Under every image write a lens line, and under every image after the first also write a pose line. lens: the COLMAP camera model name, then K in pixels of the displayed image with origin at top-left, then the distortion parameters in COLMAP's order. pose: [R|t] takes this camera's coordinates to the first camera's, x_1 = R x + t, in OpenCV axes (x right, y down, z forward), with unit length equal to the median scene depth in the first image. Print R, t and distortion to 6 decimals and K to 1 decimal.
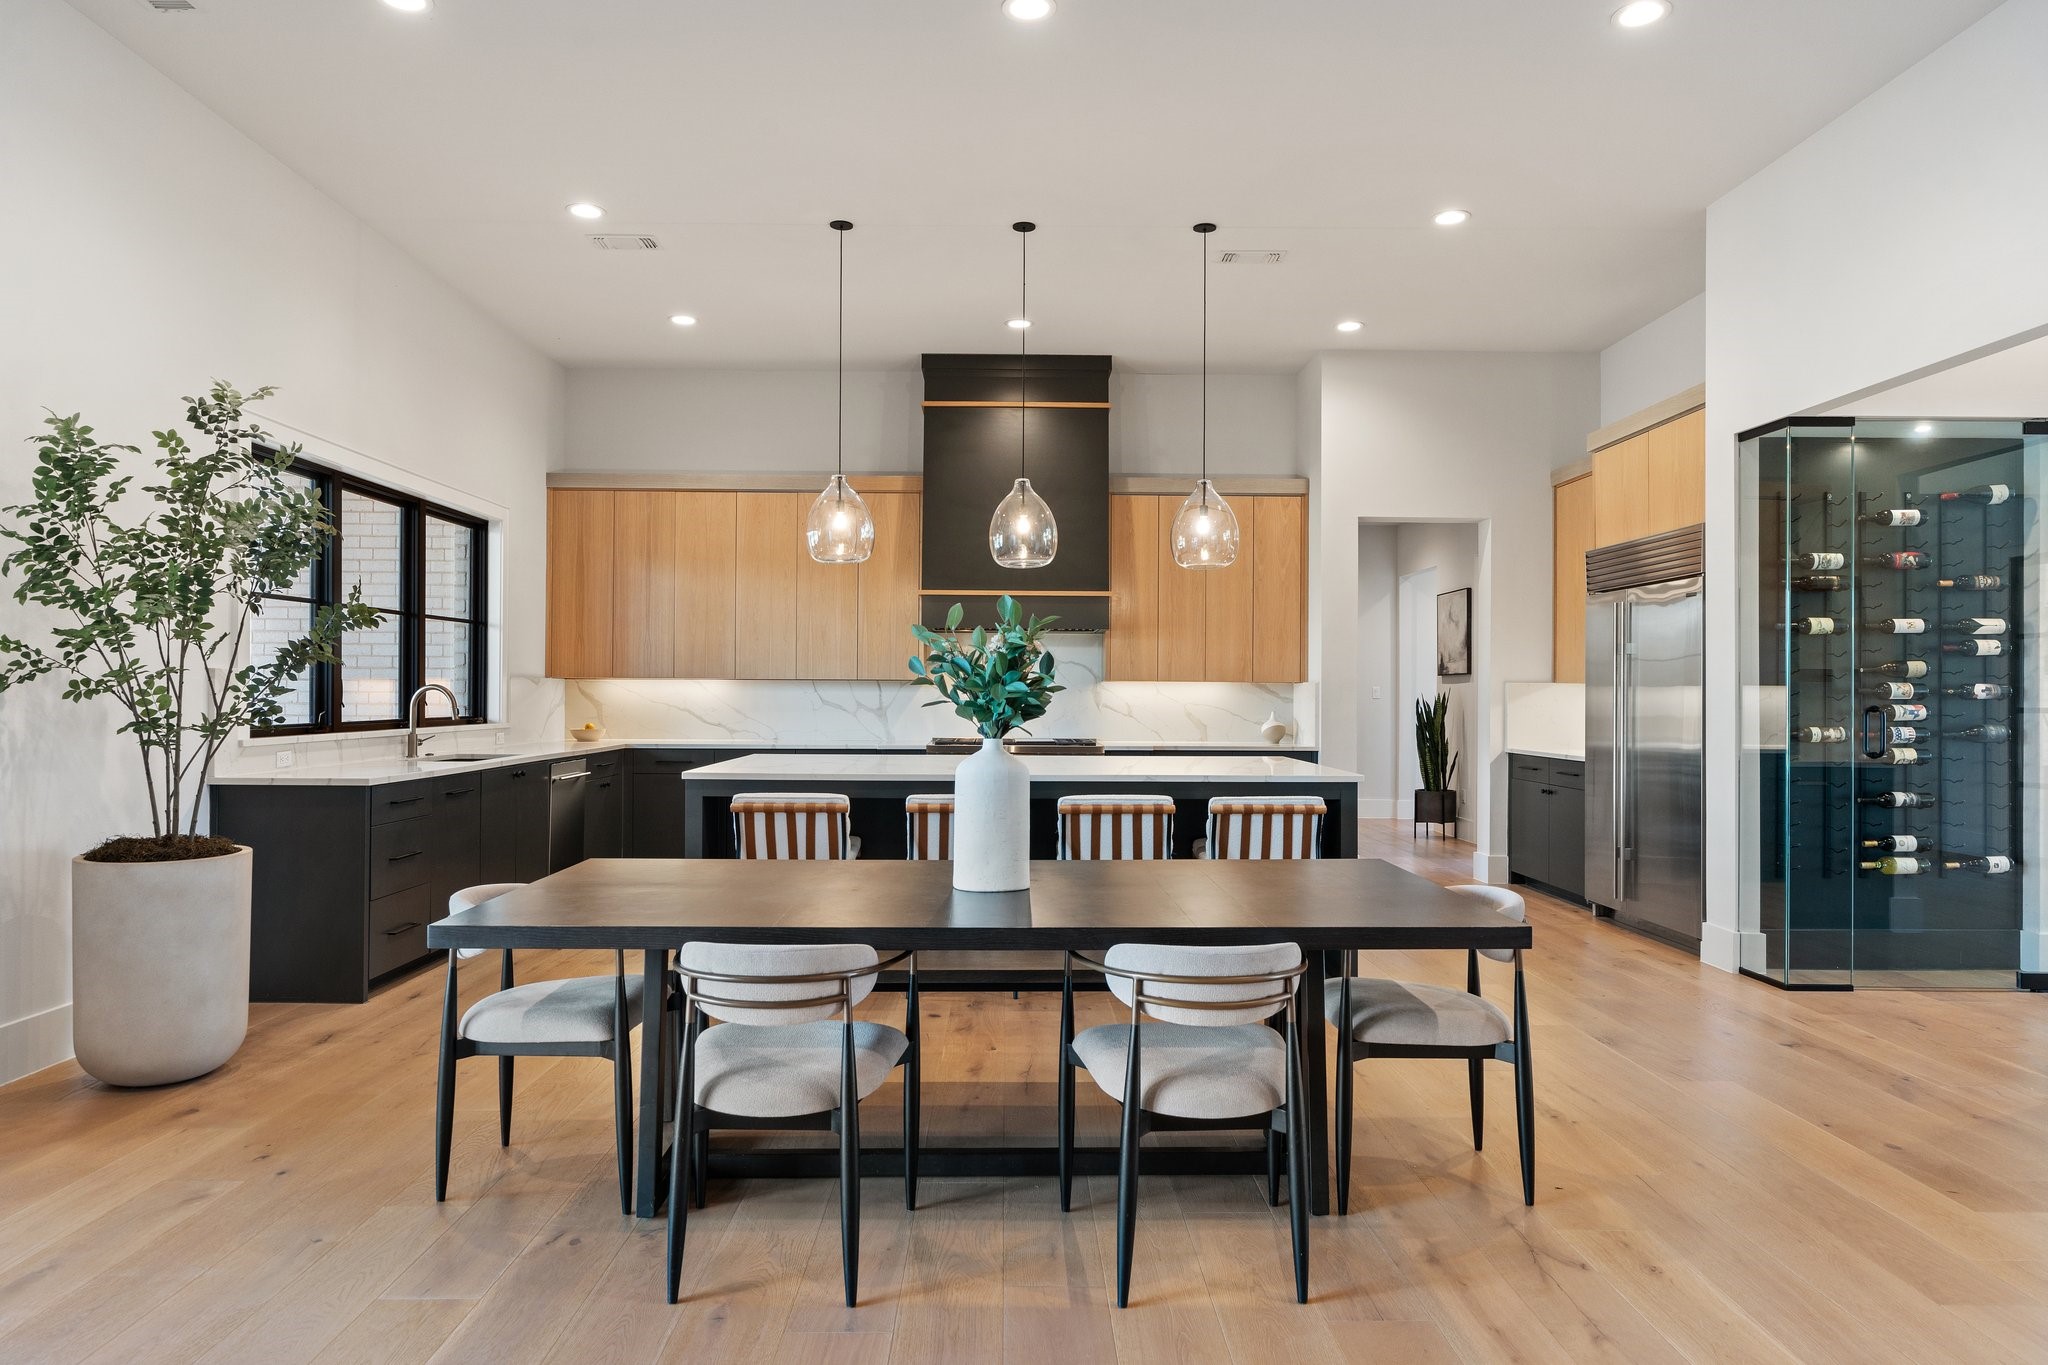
lens RADIAL K [[1242.7, 0, 1025.5], [0, 1242.7, 678.7], [0, 0, 1]] dist [0.007080, 0.000742]
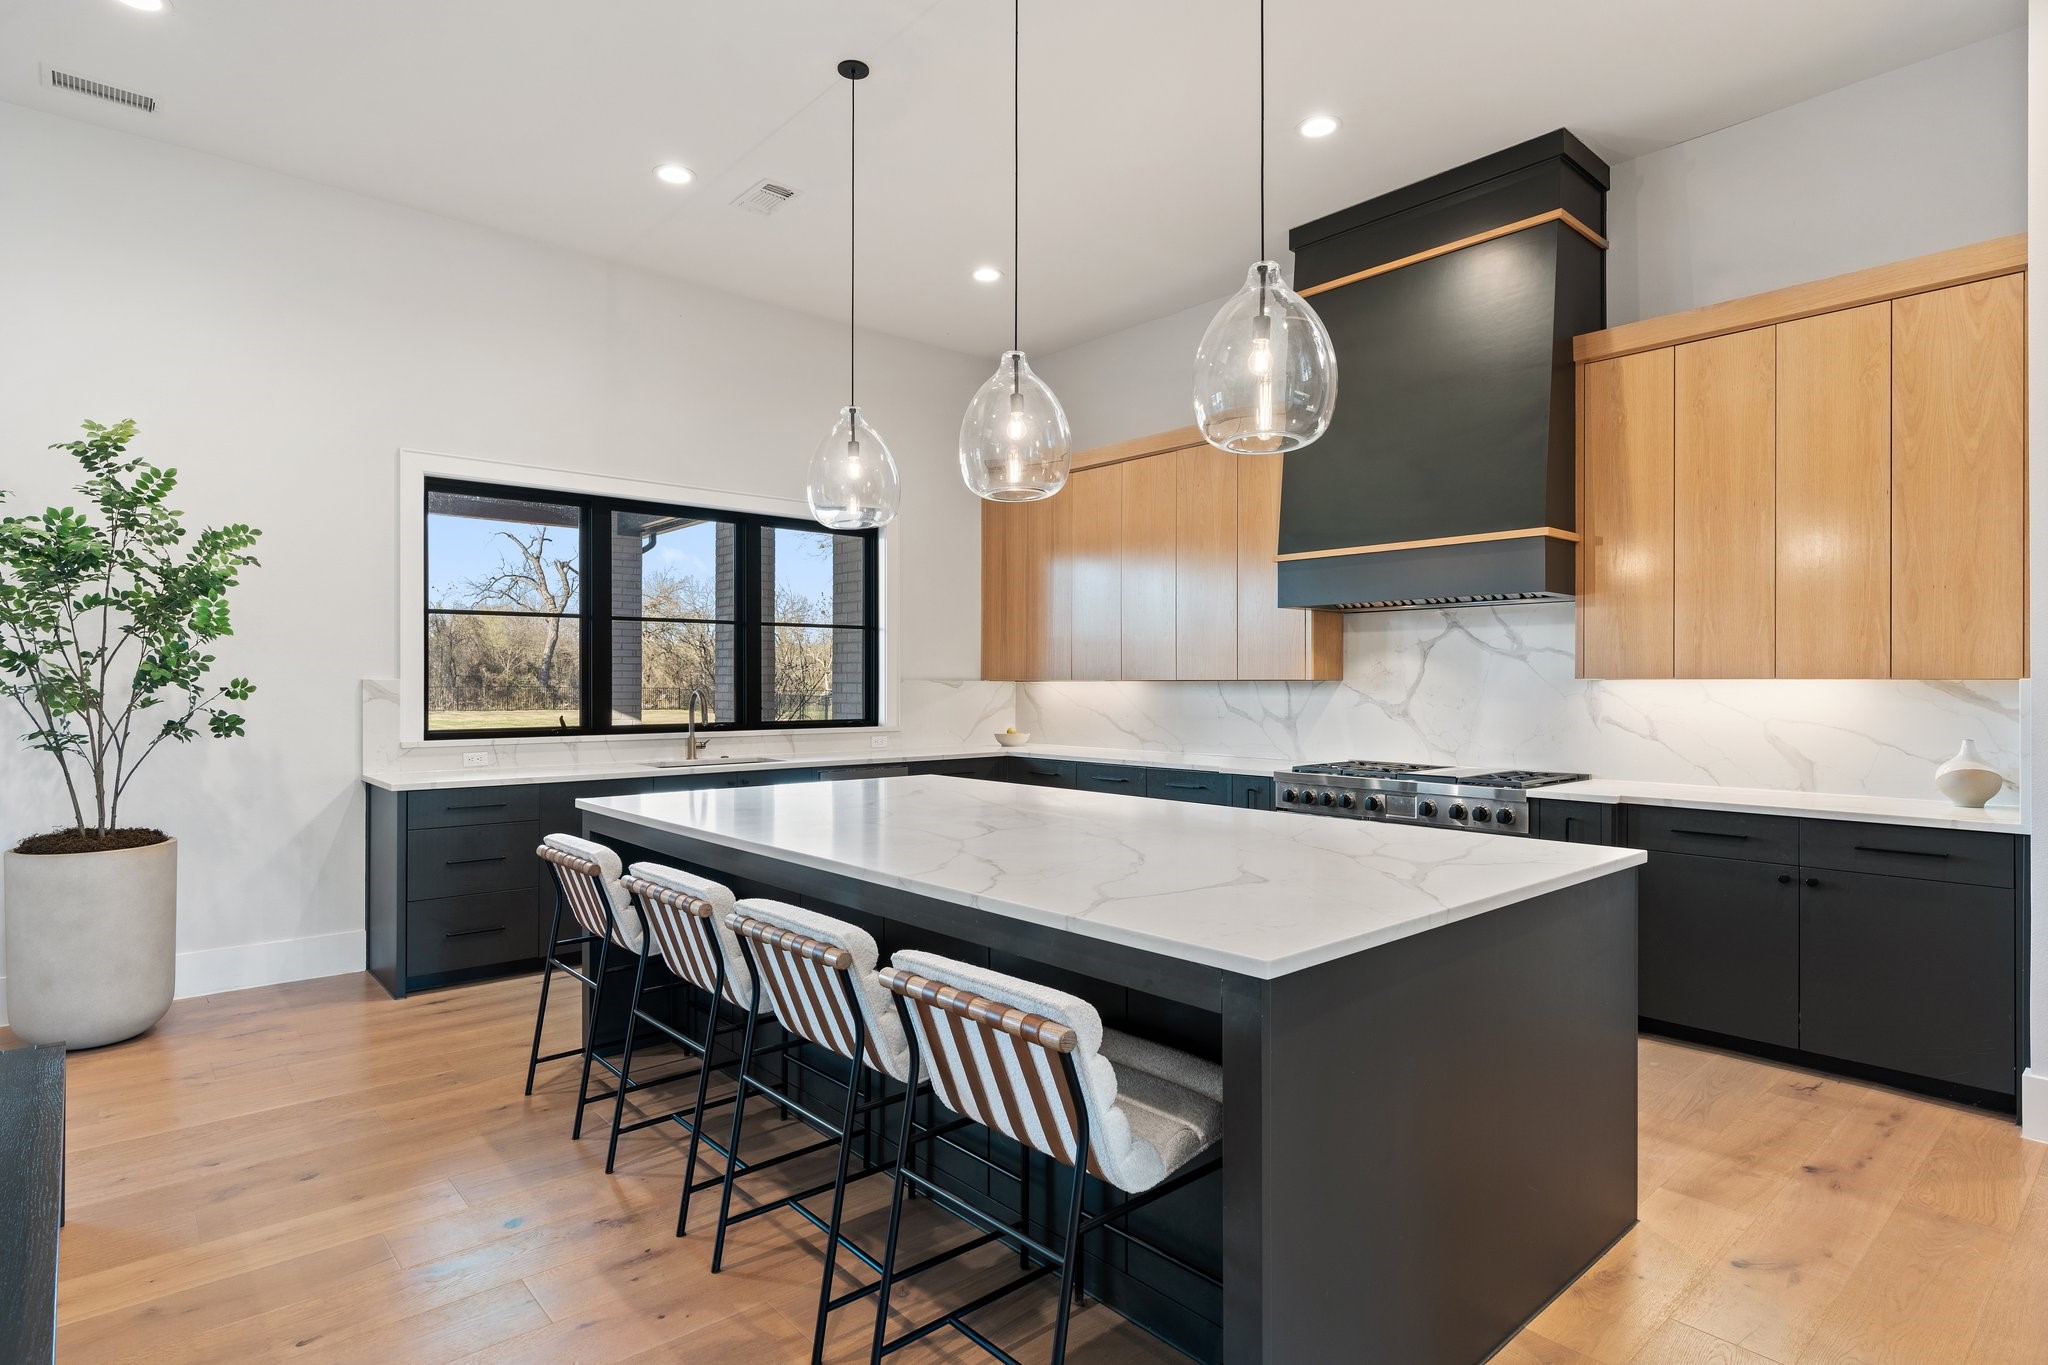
lens RADIAL K [[1067.0, 0, 1029.2], [0, 1067.0, 674.0], [0, 0, 1]] dist [-0.004298, -0.001078]
pose [[0.645930, -0.011558, -0.763309, 0.284225], [0.010181, 0.999927, -0.006525, 0.000004], [0.763329, -0.003556, 0.646001, 0.470153]]
